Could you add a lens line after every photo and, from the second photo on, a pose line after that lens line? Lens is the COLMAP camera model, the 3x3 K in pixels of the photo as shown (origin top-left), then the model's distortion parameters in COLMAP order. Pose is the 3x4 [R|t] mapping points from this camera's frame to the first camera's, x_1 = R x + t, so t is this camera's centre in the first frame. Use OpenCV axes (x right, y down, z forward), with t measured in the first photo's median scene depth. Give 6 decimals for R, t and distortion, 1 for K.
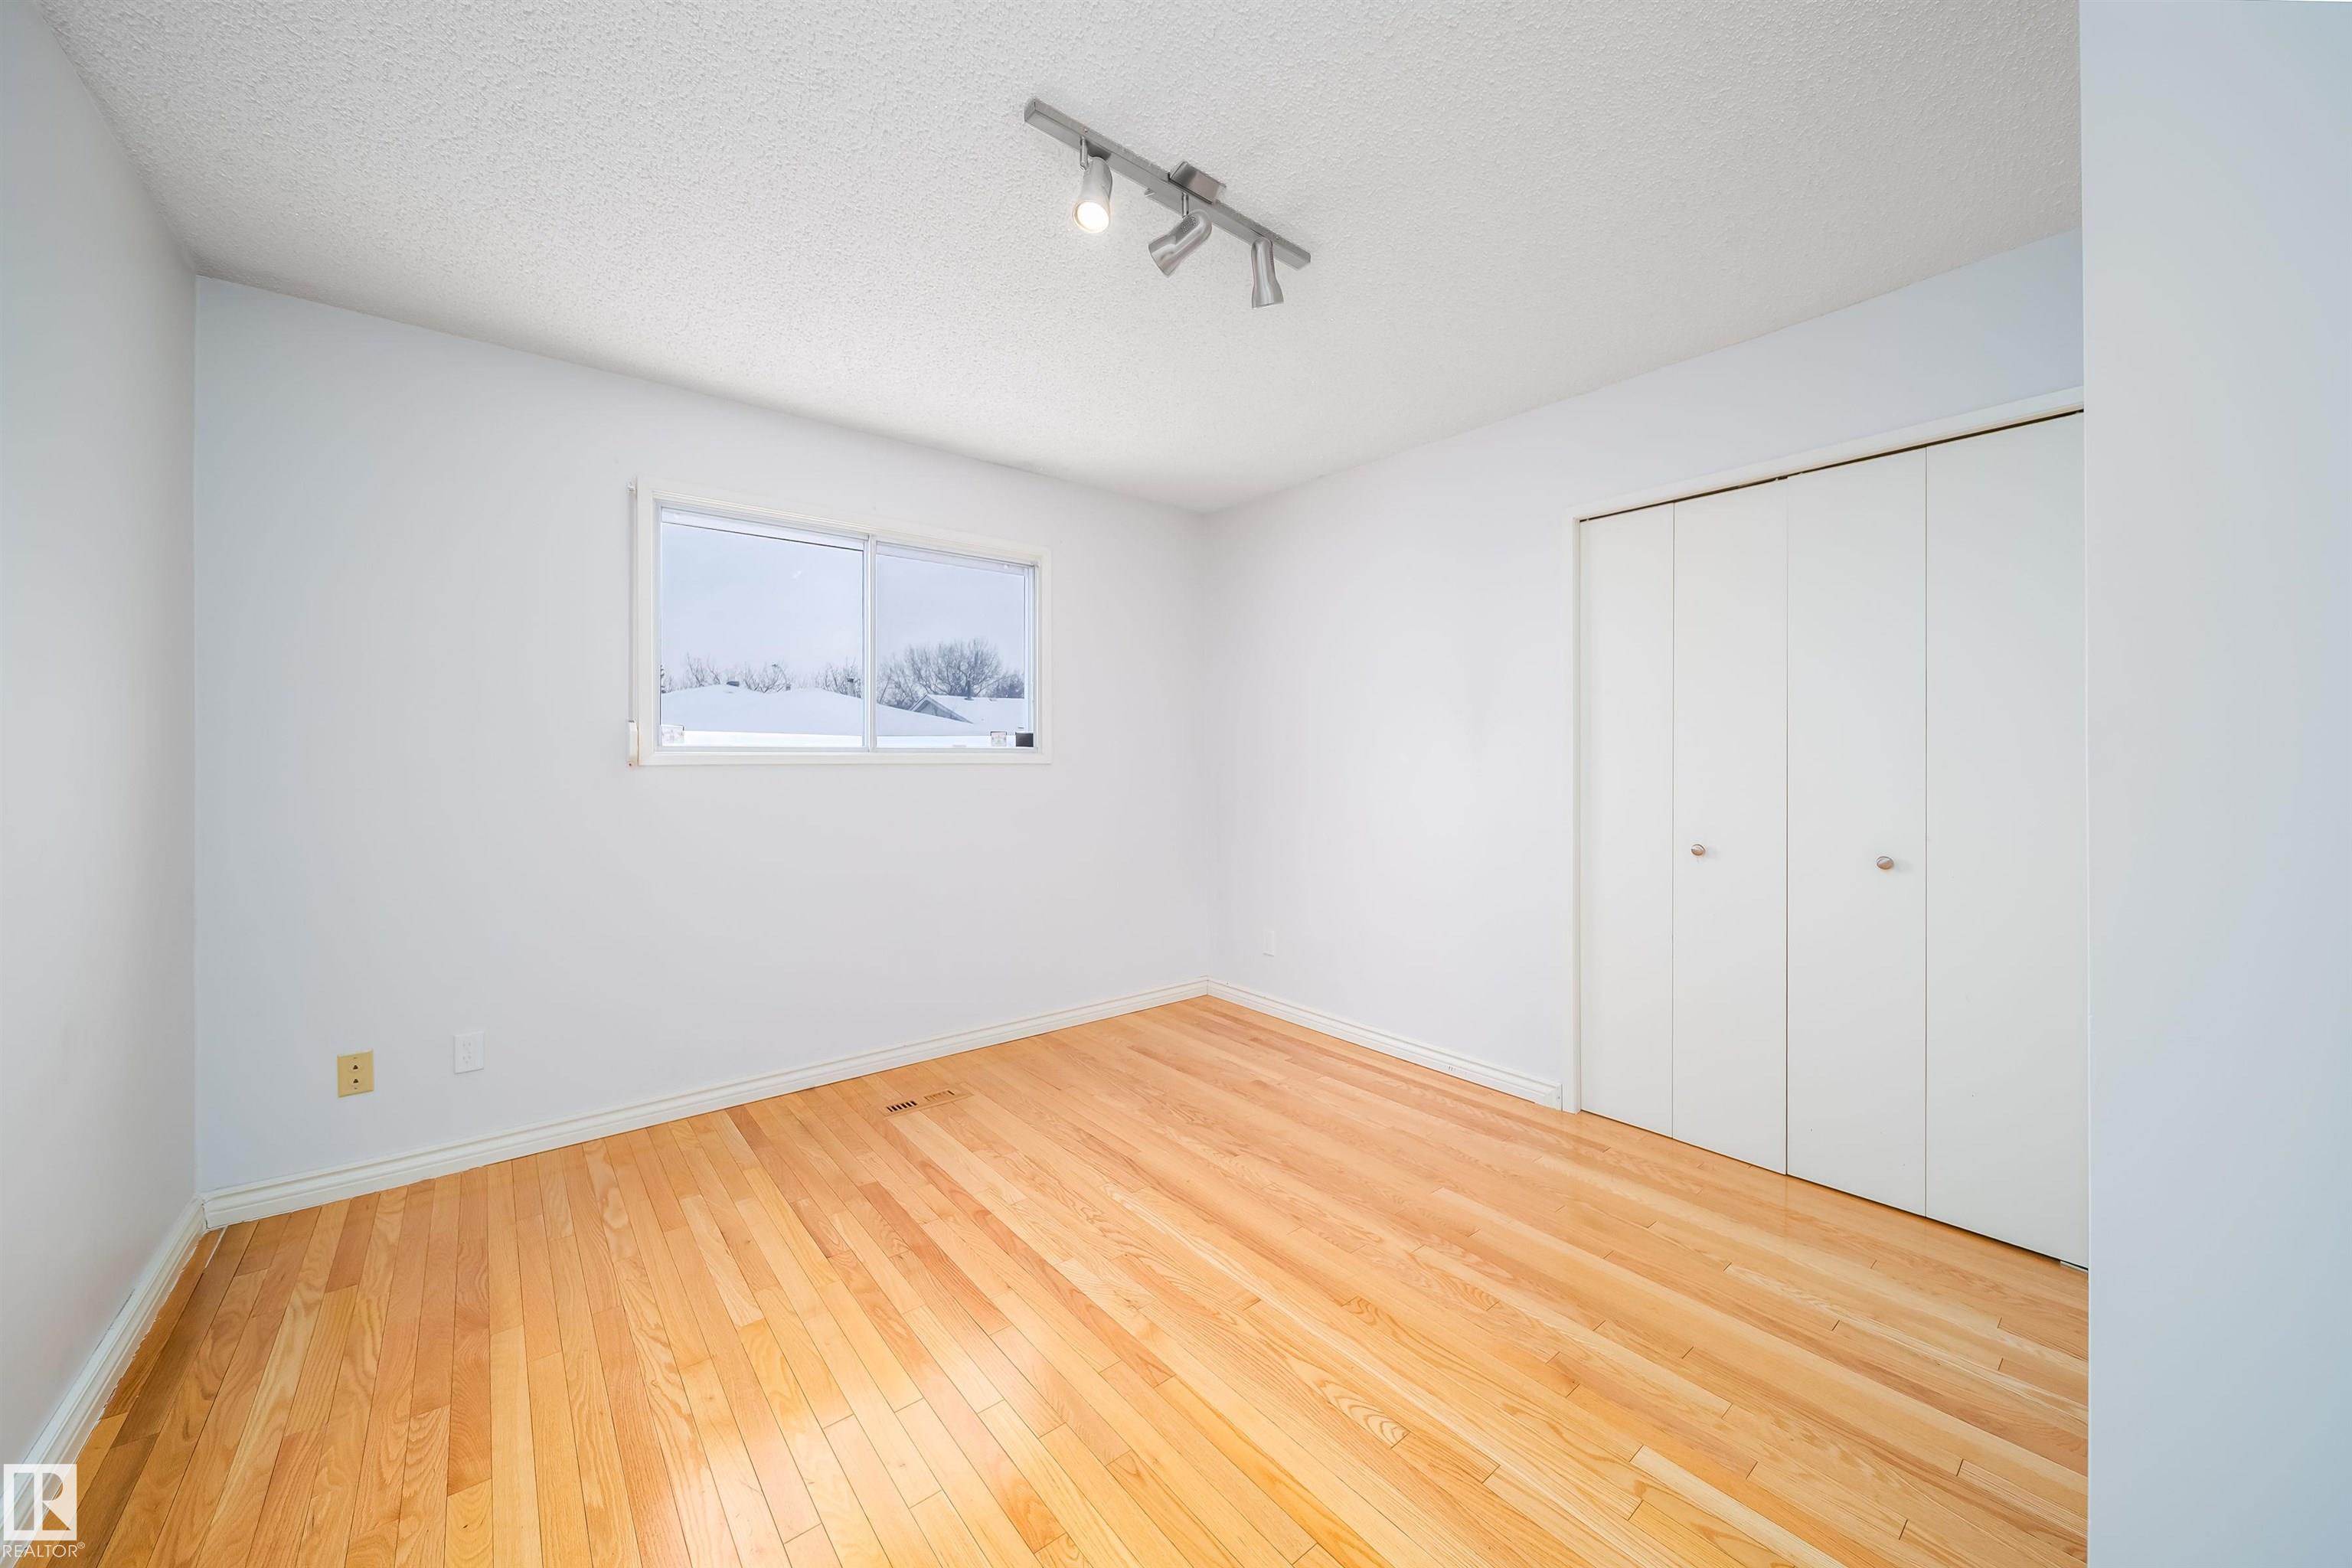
lens RADIAL K [[853.4, 0, 1183.7], [0, 853.4, 766.8], [0, 0, 1]] dist [-0.000473, -0.000189]
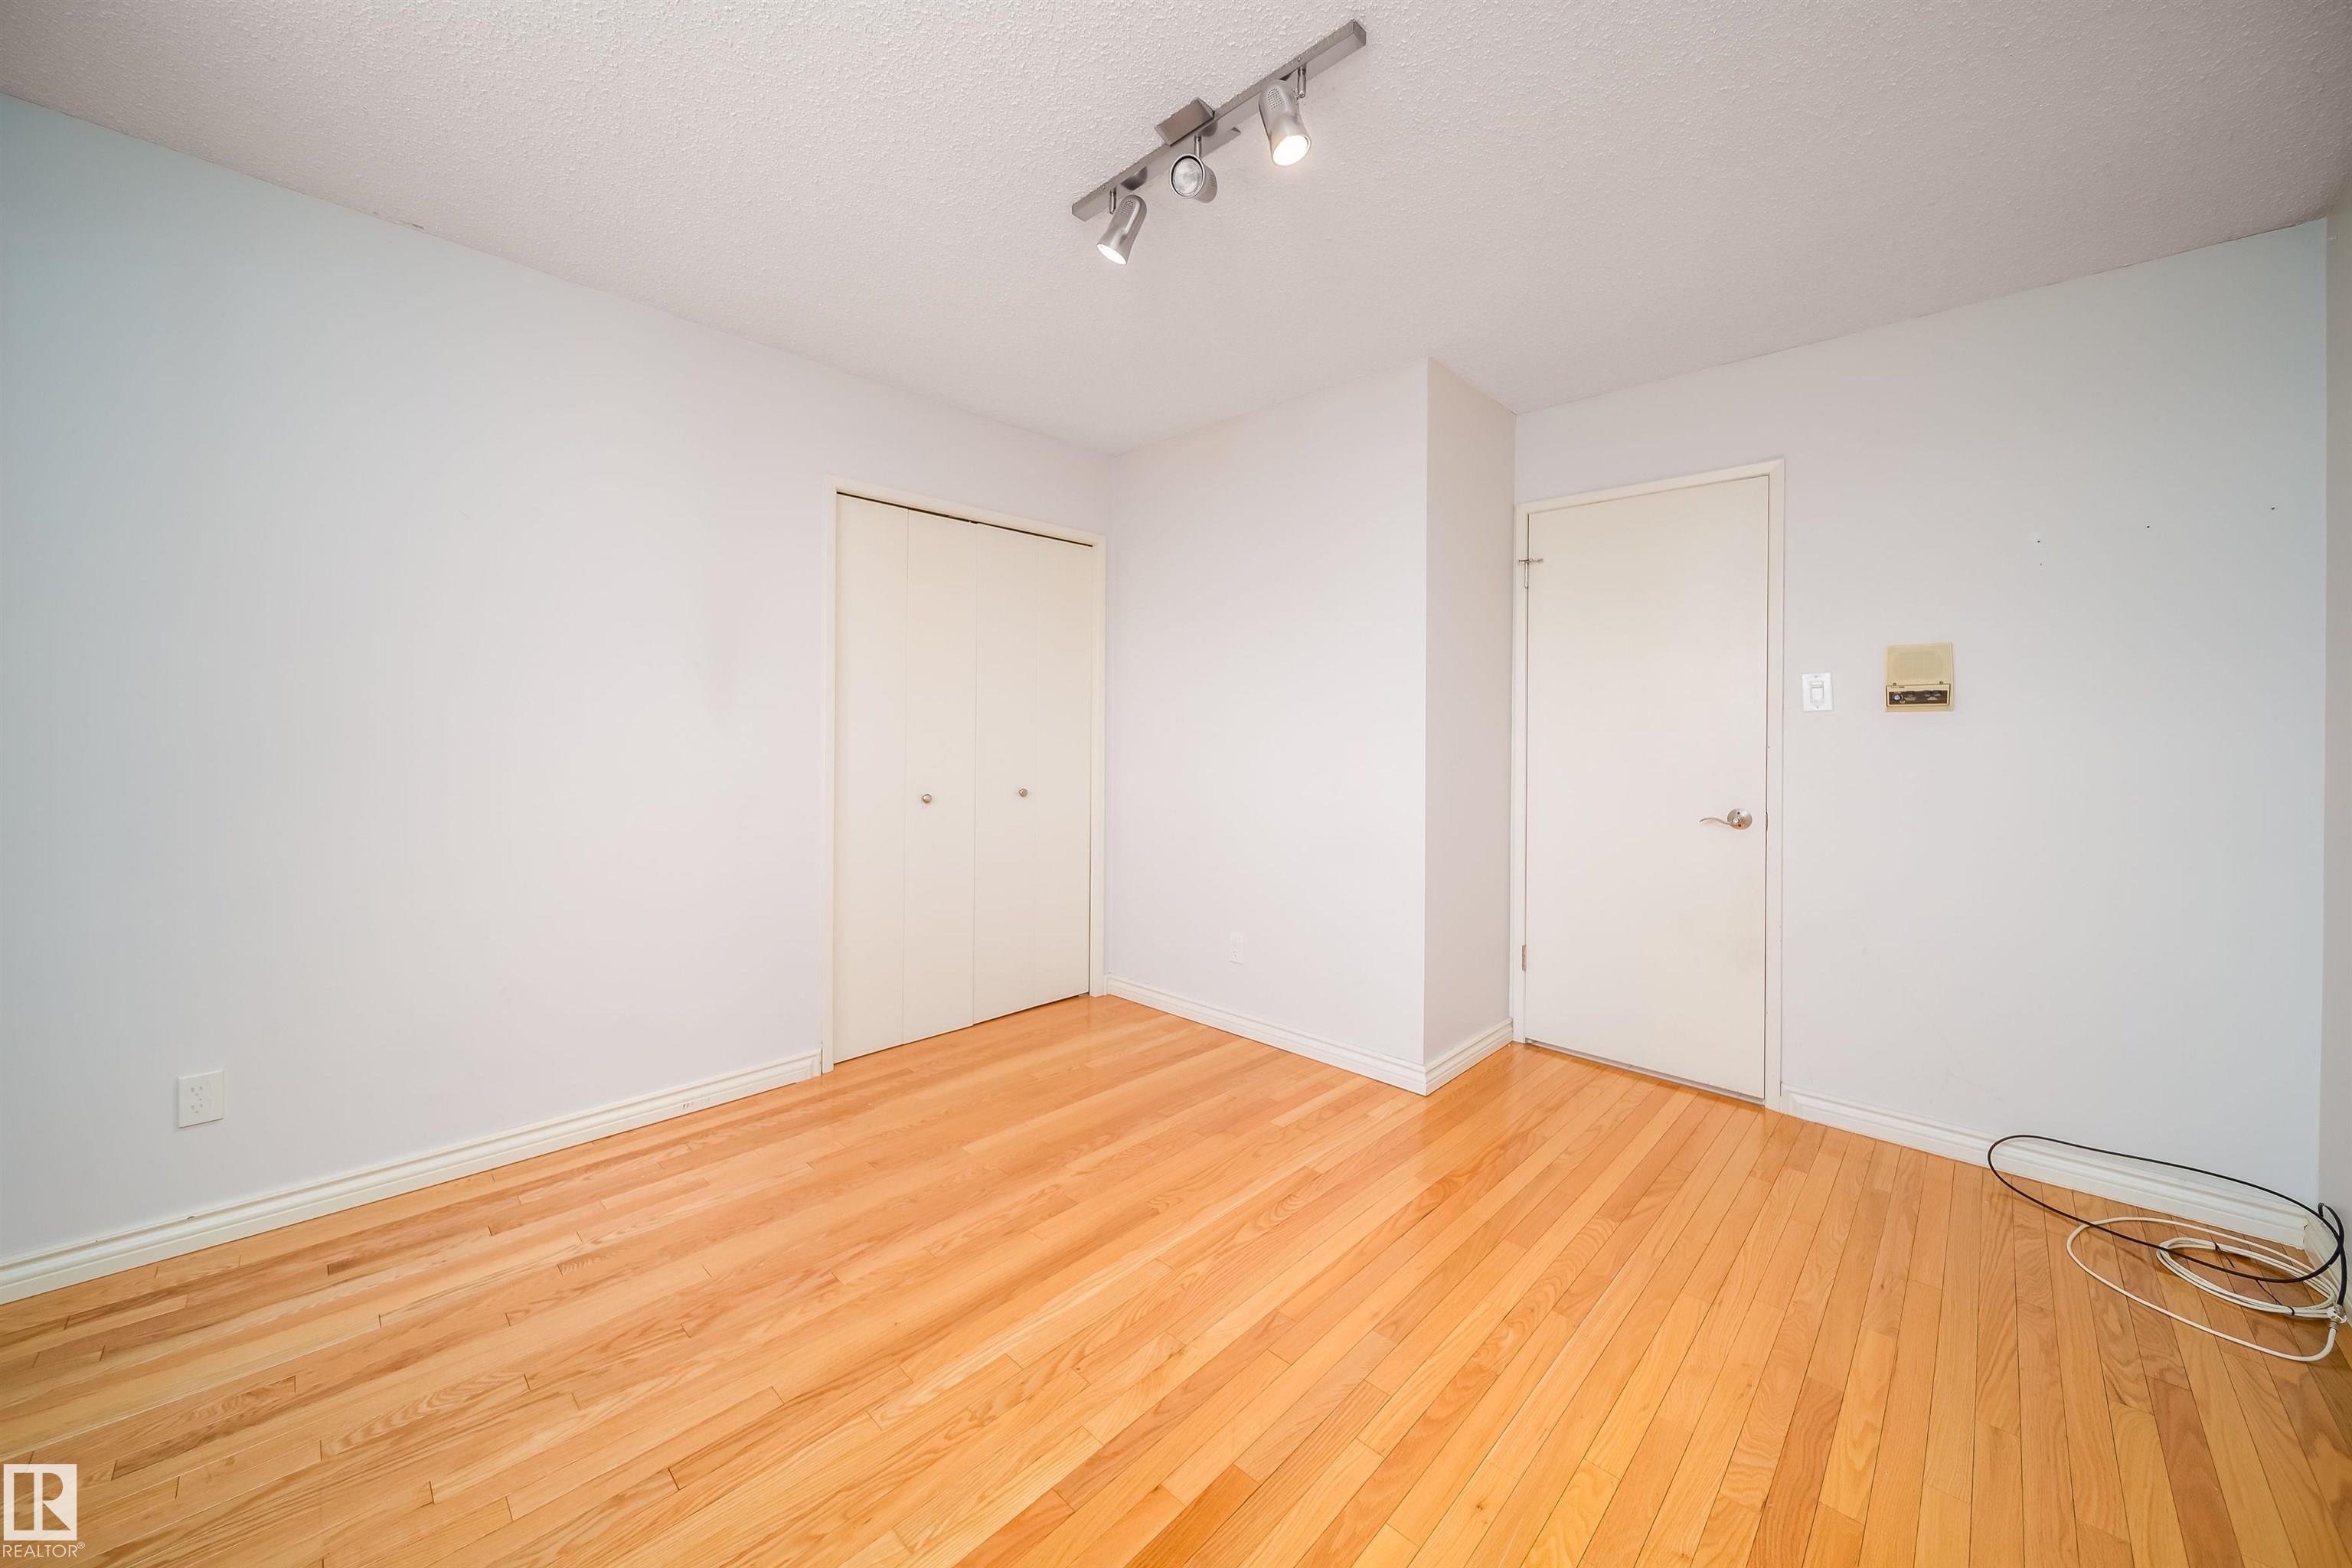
lens RADIAL K [[853.4, 0, 1183.7], [0, 853.4, 766.8], [0, 0, 1]] dist [-0.000473, -0.000189]
pose [[-0.124013, -0.043299, 0.991336, -0.660444], [-0.004488, 0.999062, 0.043075, 0.004182], [-0.992271, 0.000893, -0.124090, 0.818927]]
